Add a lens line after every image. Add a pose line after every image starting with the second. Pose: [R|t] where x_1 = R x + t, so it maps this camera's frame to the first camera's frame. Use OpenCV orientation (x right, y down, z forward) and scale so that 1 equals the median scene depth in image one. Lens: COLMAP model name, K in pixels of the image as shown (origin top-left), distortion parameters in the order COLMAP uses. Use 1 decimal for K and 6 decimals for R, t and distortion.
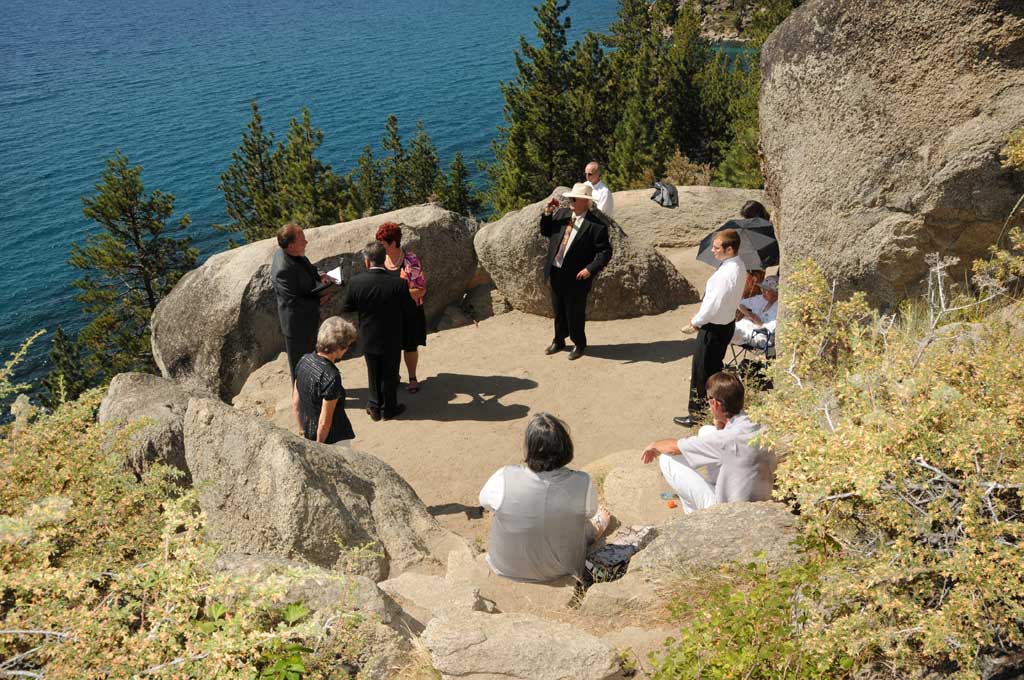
lens RADIAL K [[793.8, 0, 511.2], [0, 793.8, 340.6], [0, 0, 1]] dist [-0.127146, 0.061620]
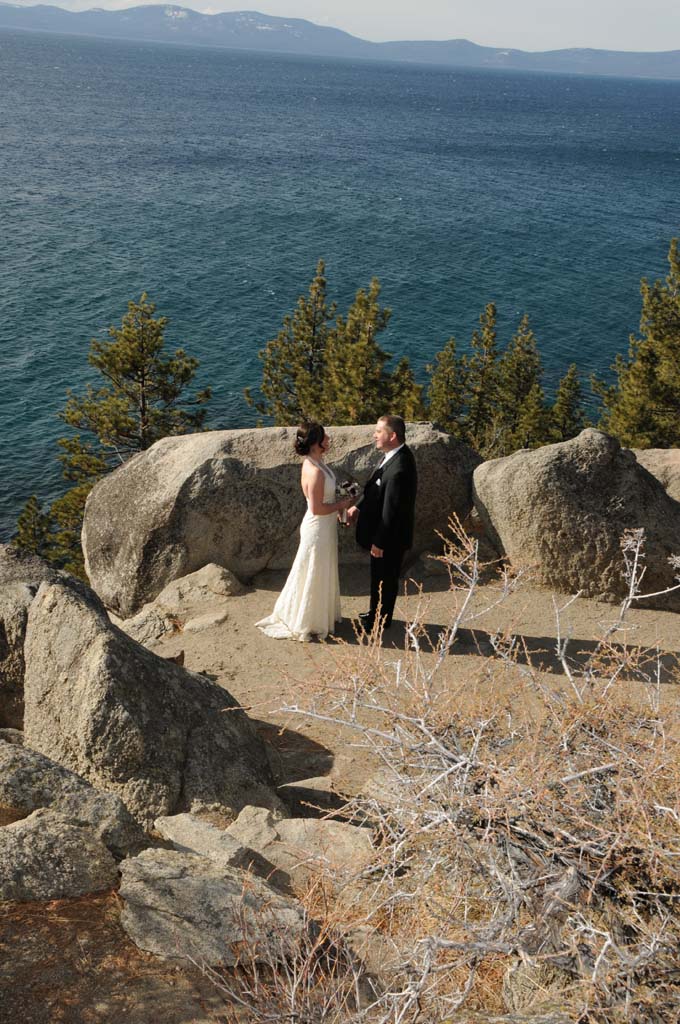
lens RADIAL K [[1053.8, 0, 337.2], [0, 1053.8, 511.9], [0, 0, 1]] dist [-0.025822, 0.000000]
pose [[0.949068, 0.183089, -0.256416, 0.211176], [-0.204027, 0.977284, -0.057353, -0.004689], [0.240091, 0.106748, 0.964863, -0.113364]]
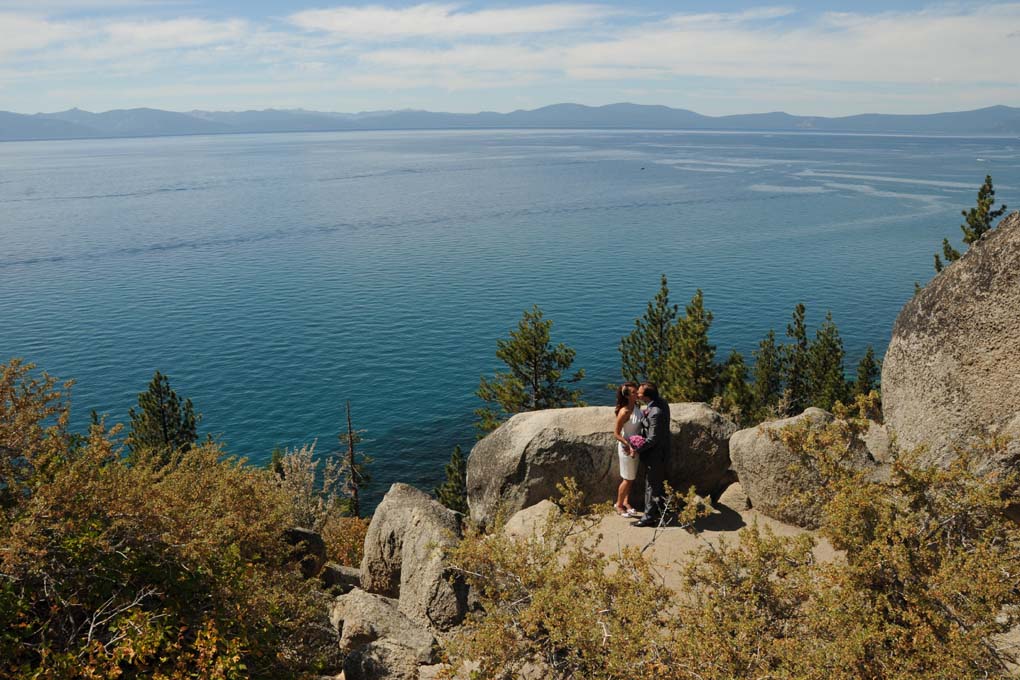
lens RADIAL K [[790.7, 0, 507.0], [0, 790.7, 338.3], [0, 0, 1]] dist [-0.127146, 0.061620]
pose [[0.864225, 0.125534, -0.487192, 0.414556], [-0.229181, 0.960293, -0.159105, -0.035067], [0.447874, 0.249157, 0.858679, -0.272810]]
